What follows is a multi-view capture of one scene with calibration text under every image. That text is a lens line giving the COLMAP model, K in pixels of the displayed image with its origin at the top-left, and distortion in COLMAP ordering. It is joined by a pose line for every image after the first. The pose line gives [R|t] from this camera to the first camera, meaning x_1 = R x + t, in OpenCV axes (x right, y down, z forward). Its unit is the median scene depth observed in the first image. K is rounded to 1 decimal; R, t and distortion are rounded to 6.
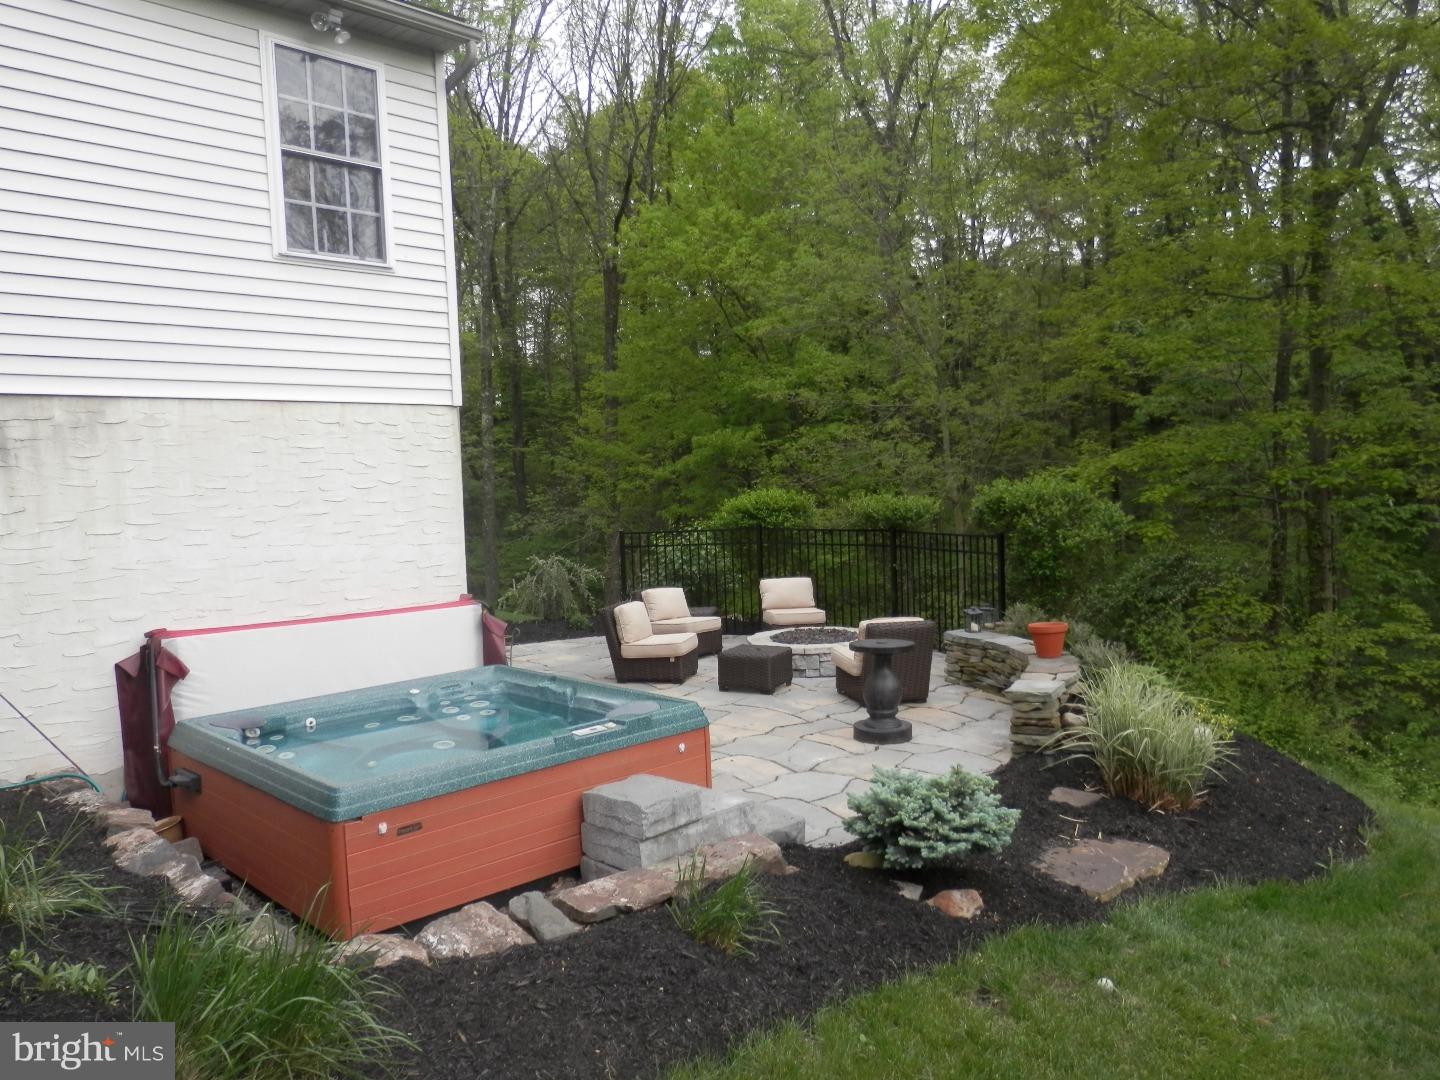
lens RADIAL K [[1076.9, 0, 721.3], [0, 1076.9, 540.2], [0, 0, 1]] dist [0.002002, 0.003016]
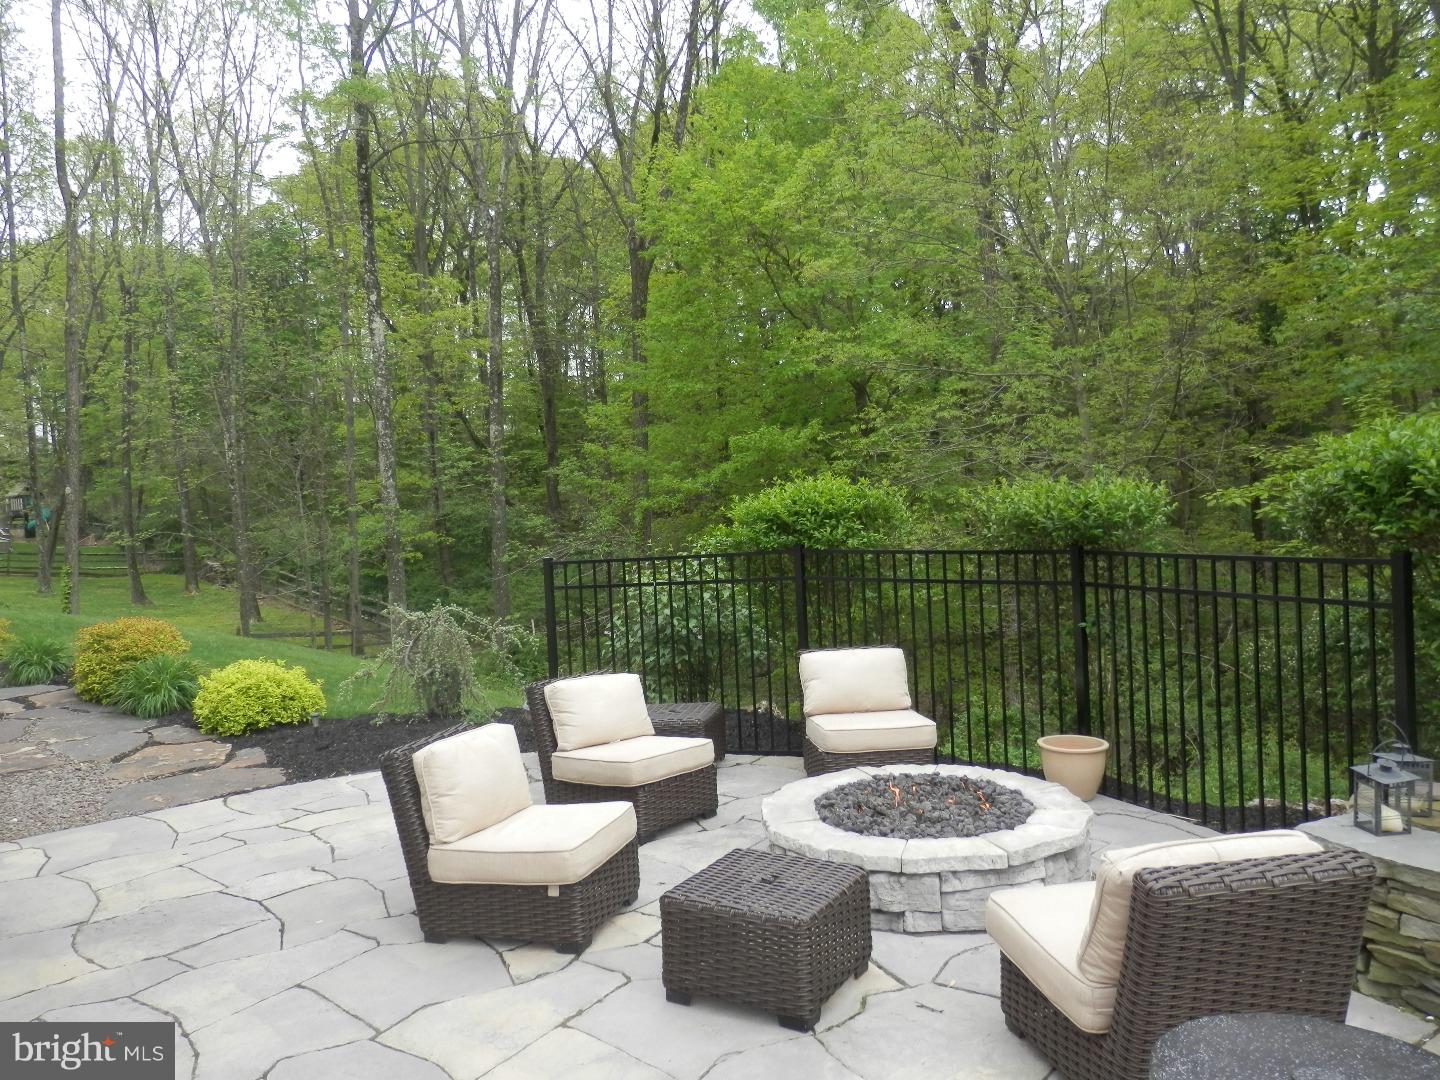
lens RADIAL K [[1076.9, 0, 718.4], [0, 1076.9, 541.0], [0, 0, 1]] dist [0.002002, 0.003016]
pose [[0.997757, -0.011168, -0.065996, 0.031184], [0.009365, 0.999576, -0.027570, -0.001968], [0.066276, 0.026890, 0.997439, 0.487752]]
